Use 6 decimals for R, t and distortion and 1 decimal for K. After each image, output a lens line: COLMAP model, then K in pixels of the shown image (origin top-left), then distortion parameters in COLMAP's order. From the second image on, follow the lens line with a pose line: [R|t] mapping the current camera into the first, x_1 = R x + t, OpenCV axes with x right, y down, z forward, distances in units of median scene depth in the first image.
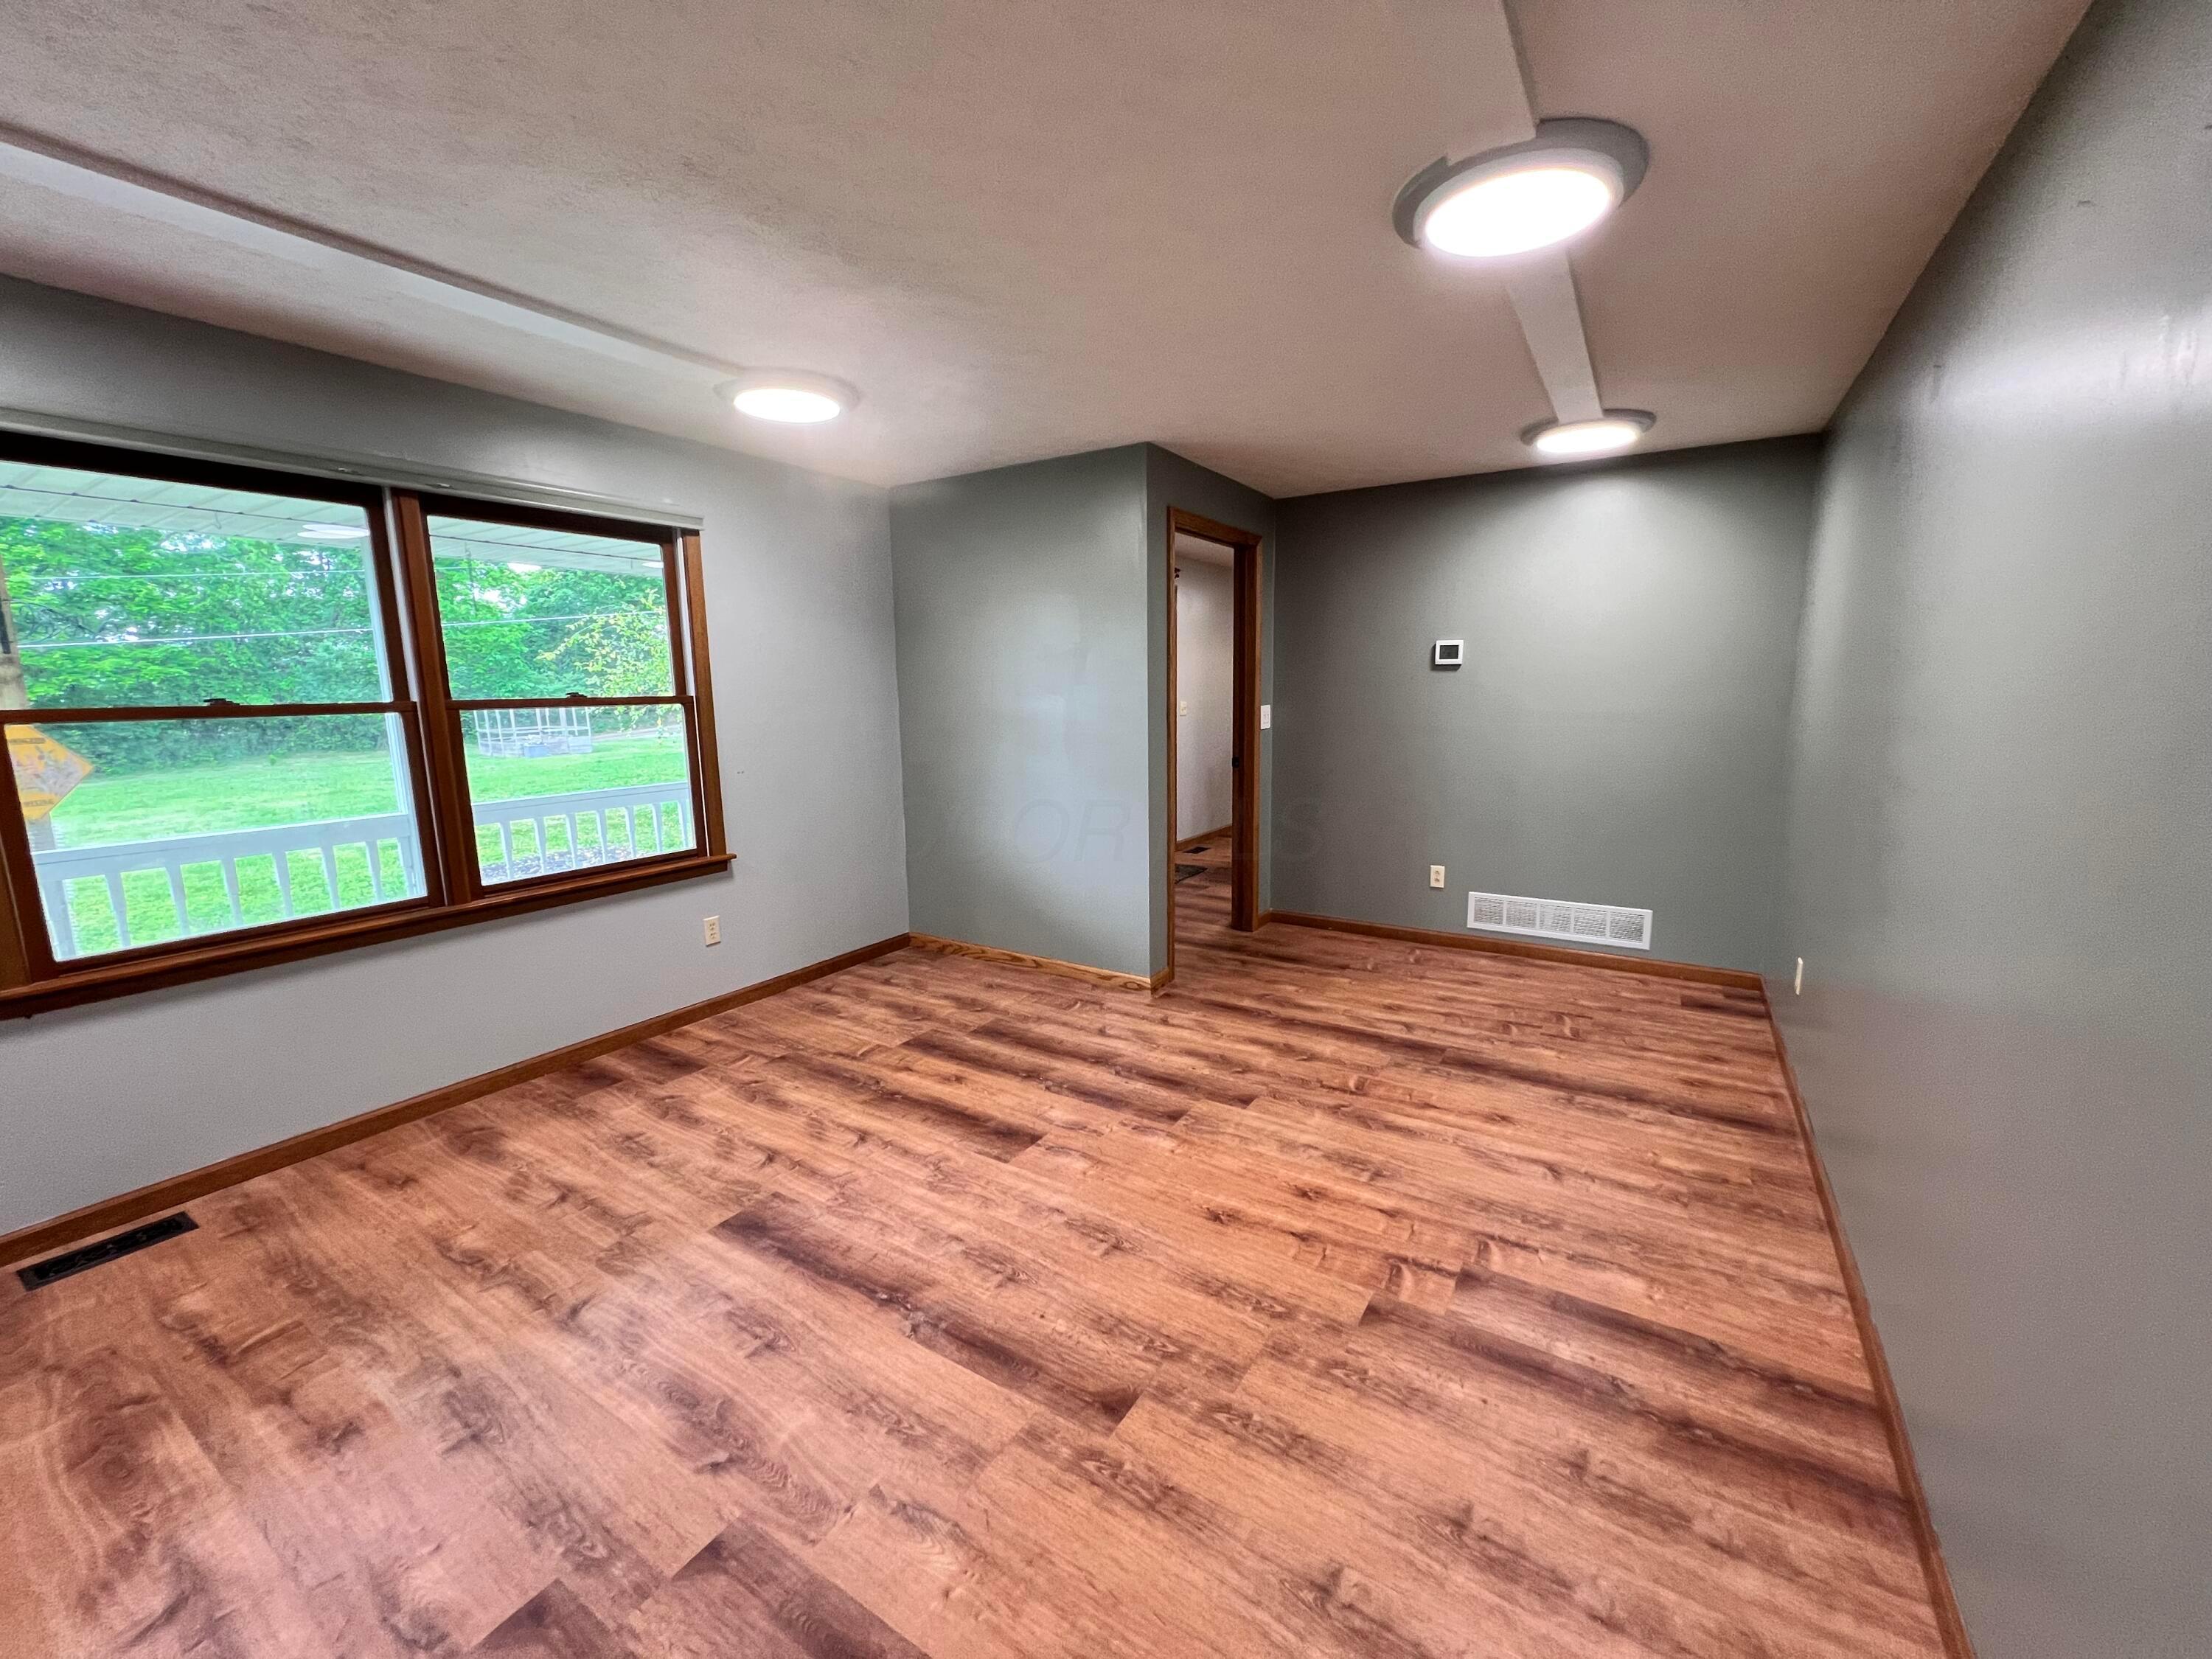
lens RADIAL K [[884.3, 0, 1108.1], [0, 884.3, 824.1], [0, 0, 1]] dist [-0.010695, -0.000109]
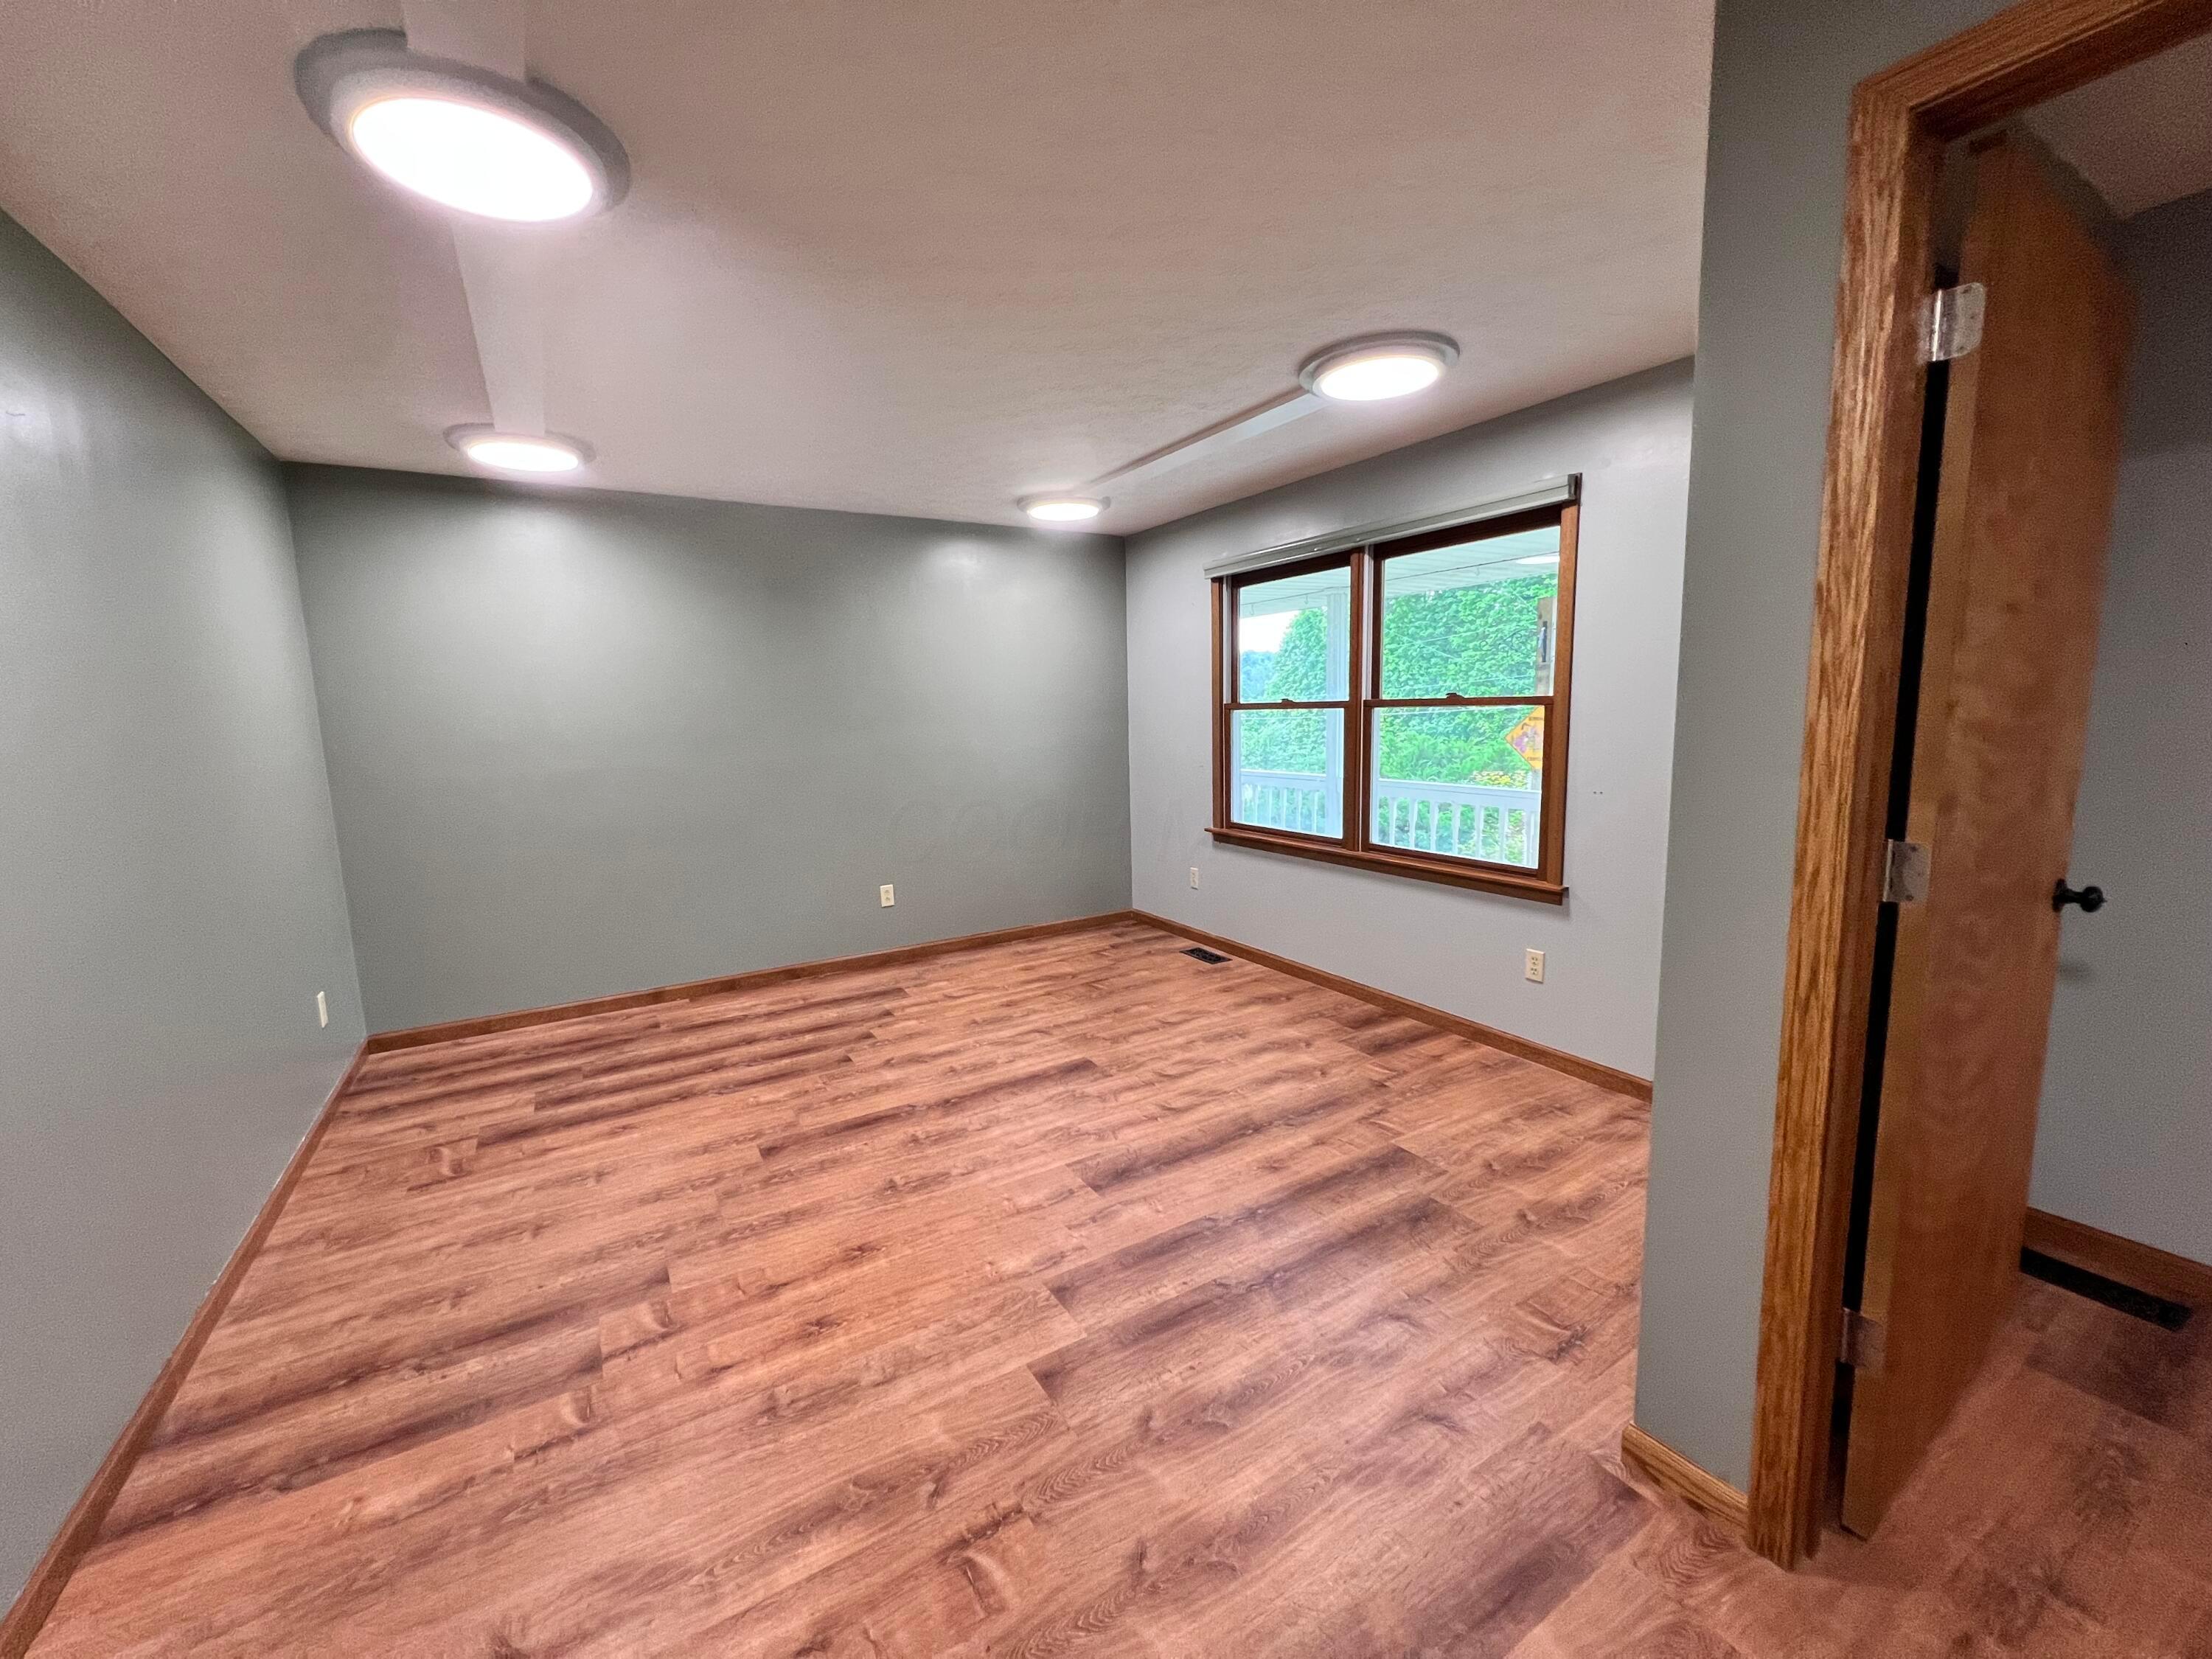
lens RADIAL K [[885.2, 0, 1108.2], [0, 885.2, 826.8], [0, 0, 1]] dist [-0.000235, 0.000064]
pose [[-0.444184, 0.147756, -0.883668, 0.734095], [-0.109535, 0.969952, 0.217242, -0.233072], [0.889215, 0.193288, -0.414653, 1.428061]]
